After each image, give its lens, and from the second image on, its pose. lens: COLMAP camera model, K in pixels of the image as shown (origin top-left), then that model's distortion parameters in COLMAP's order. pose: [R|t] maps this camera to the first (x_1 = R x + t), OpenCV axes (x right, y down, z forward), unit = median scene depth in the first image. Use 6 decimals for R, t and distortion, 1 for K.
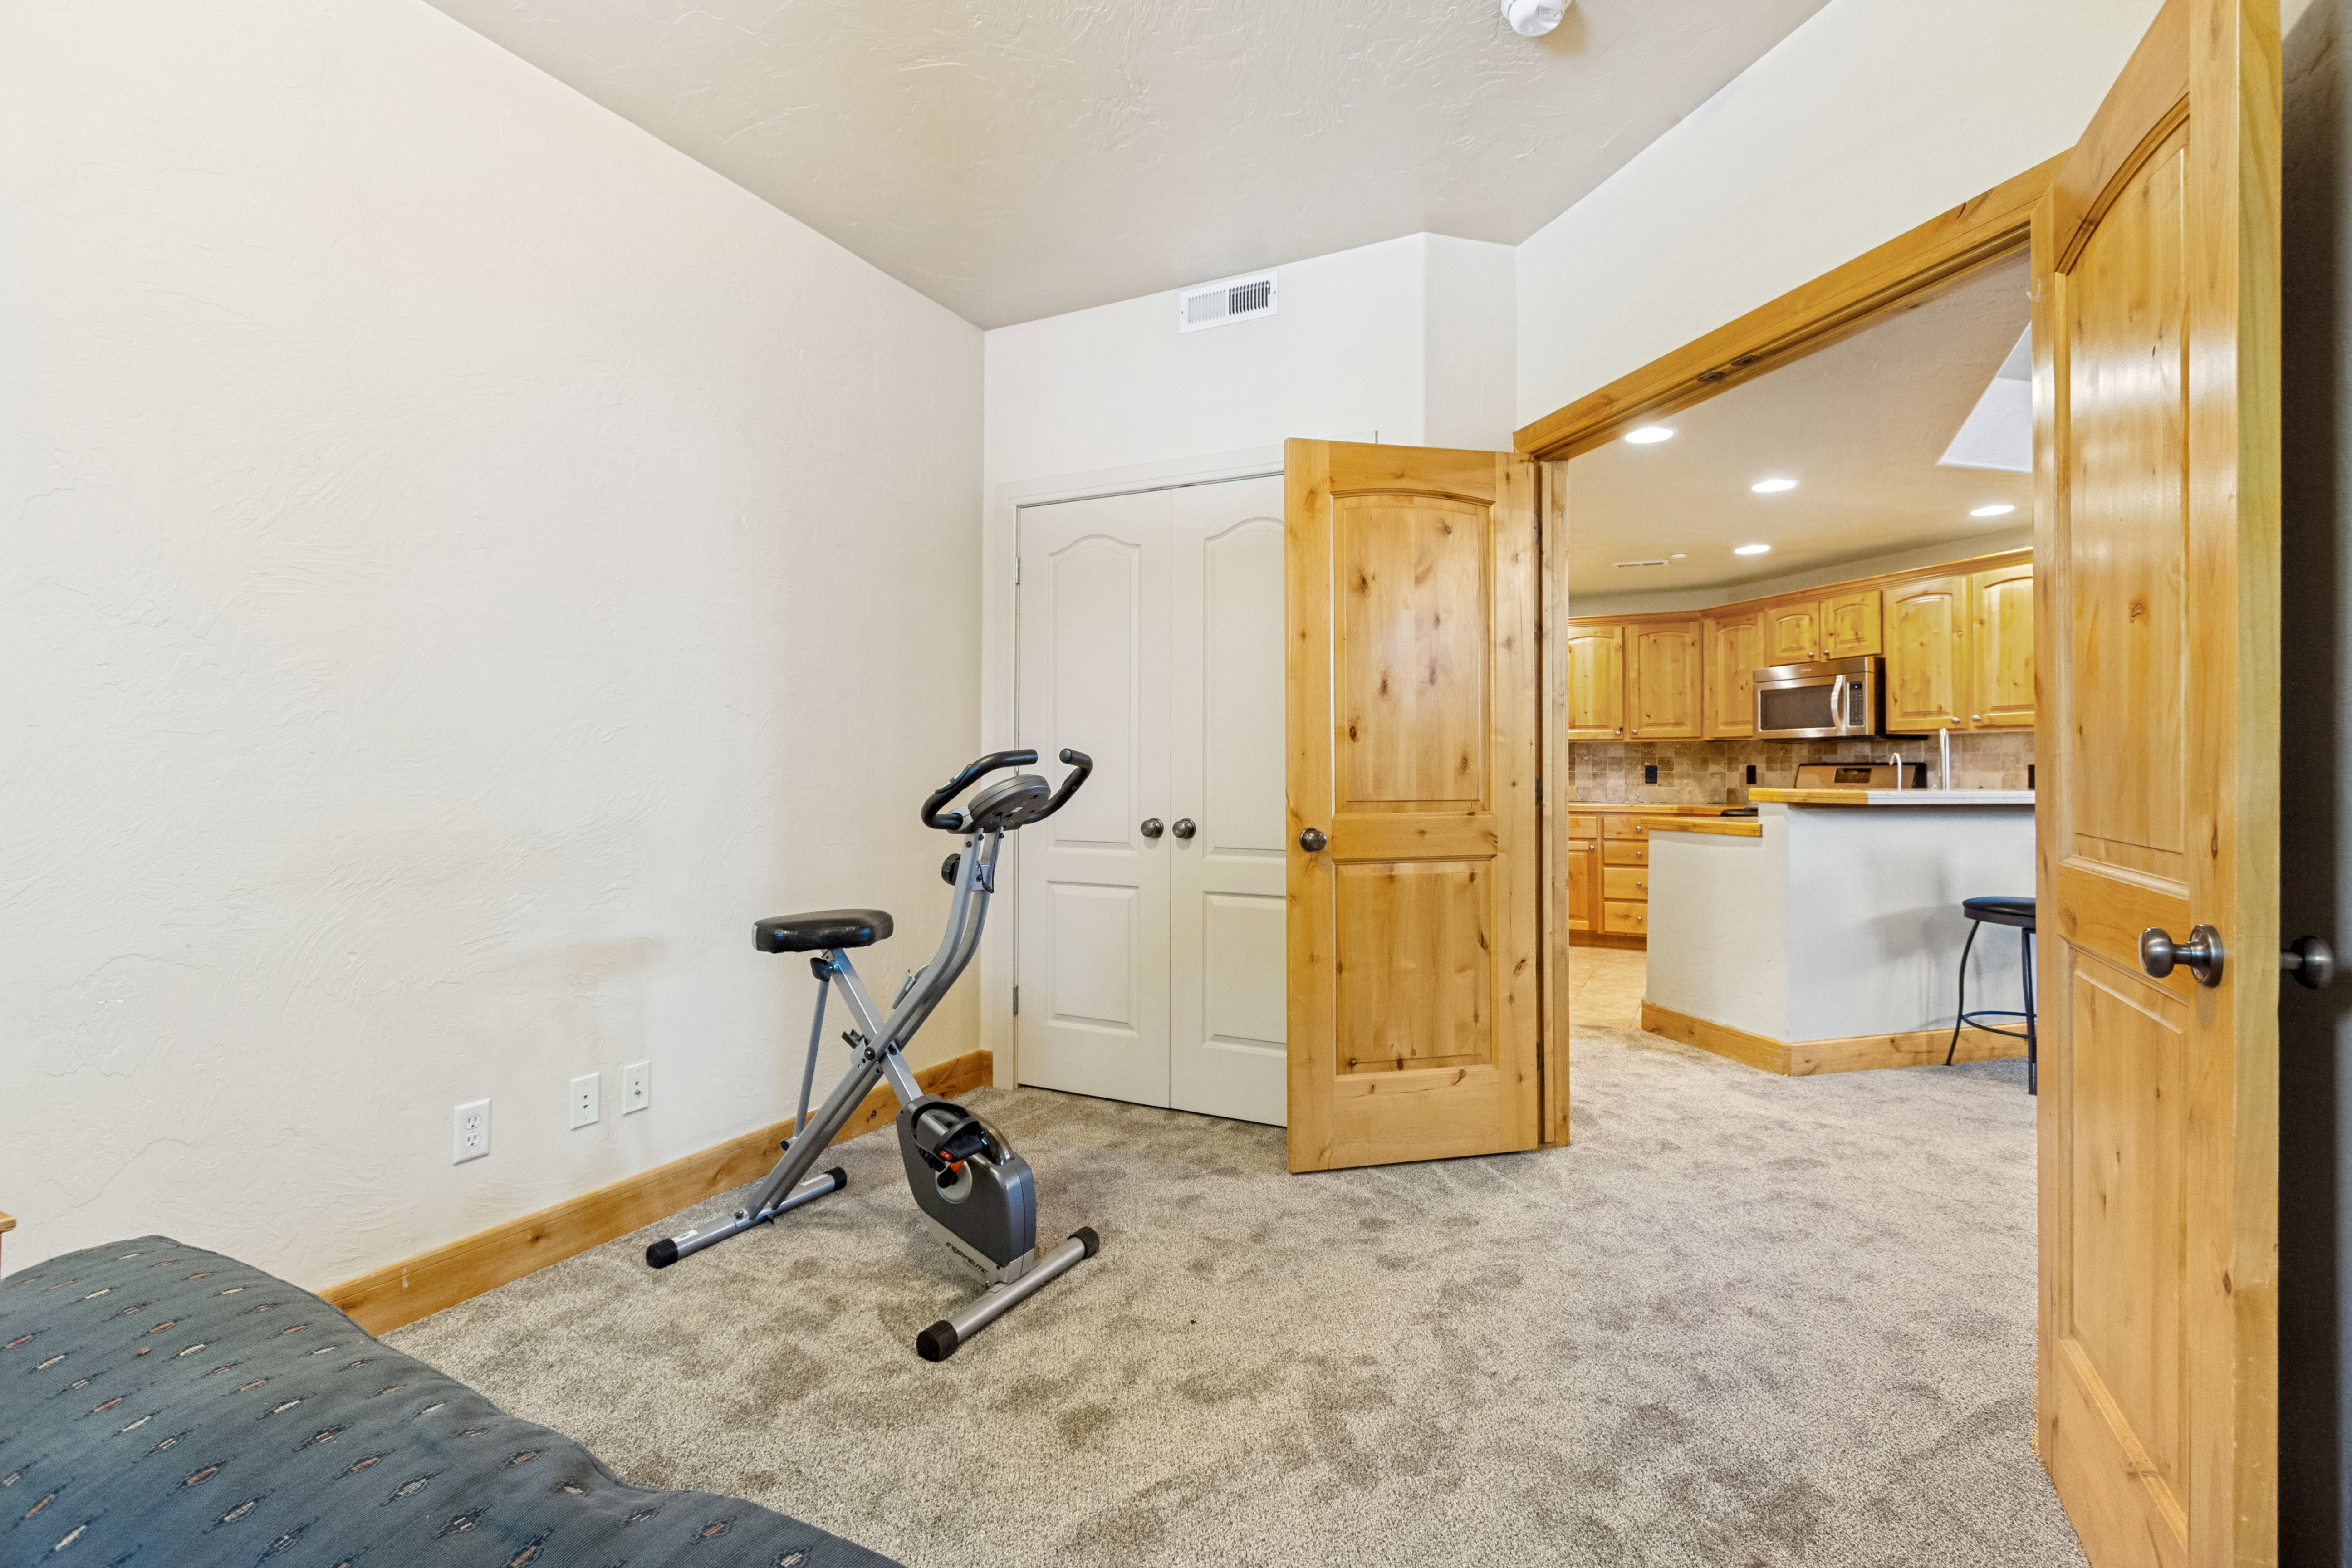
lens RADIAL K [[1082.8, 0, 1173.6], [0, 1082.8, 760.6], [0, 0, 1]] dist [0.010425, -0.002208]
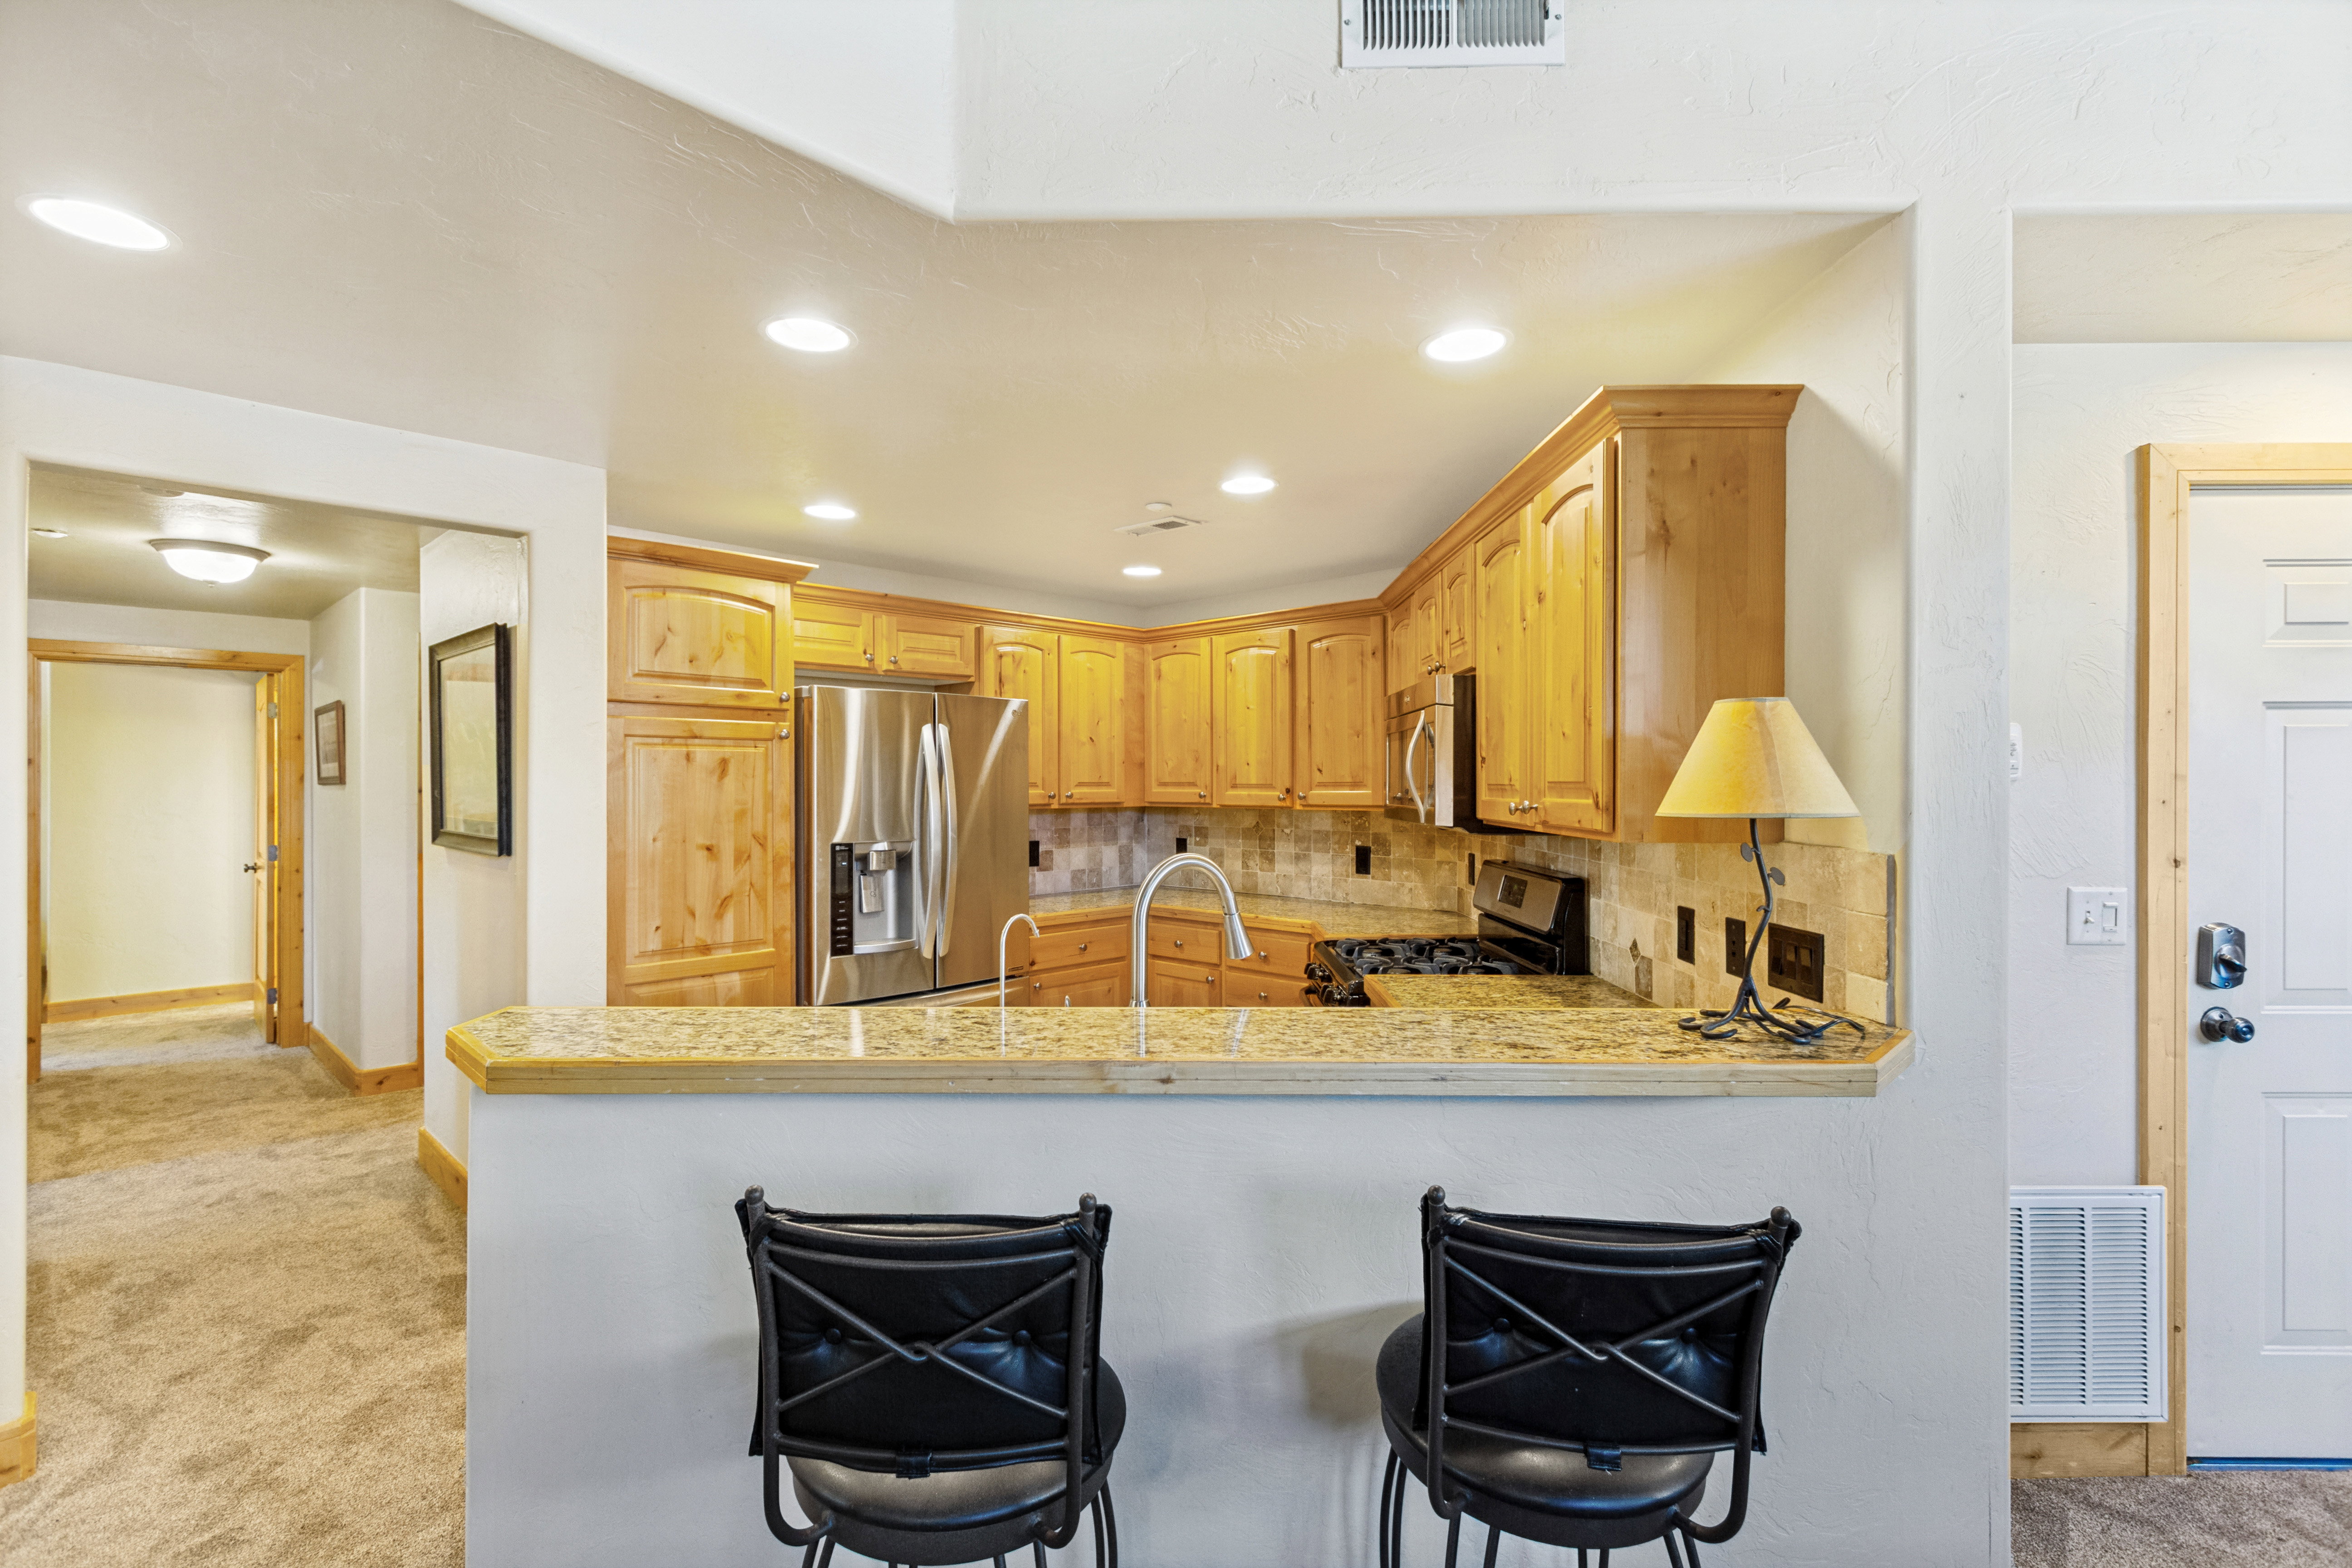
lens RADIAL K [[1082.8, 0, 1195.1], [0, 1082.8, 776.3], [0, 0, 1]] dist [0.010425, -0.002208]
pose [[0.961671, -0.004577, -0.274168, 0.562413], [0.005545, 0.999981, 0.002755, -0.041467], [0.274150, -0.004169, 0.961678, 0.396988]]
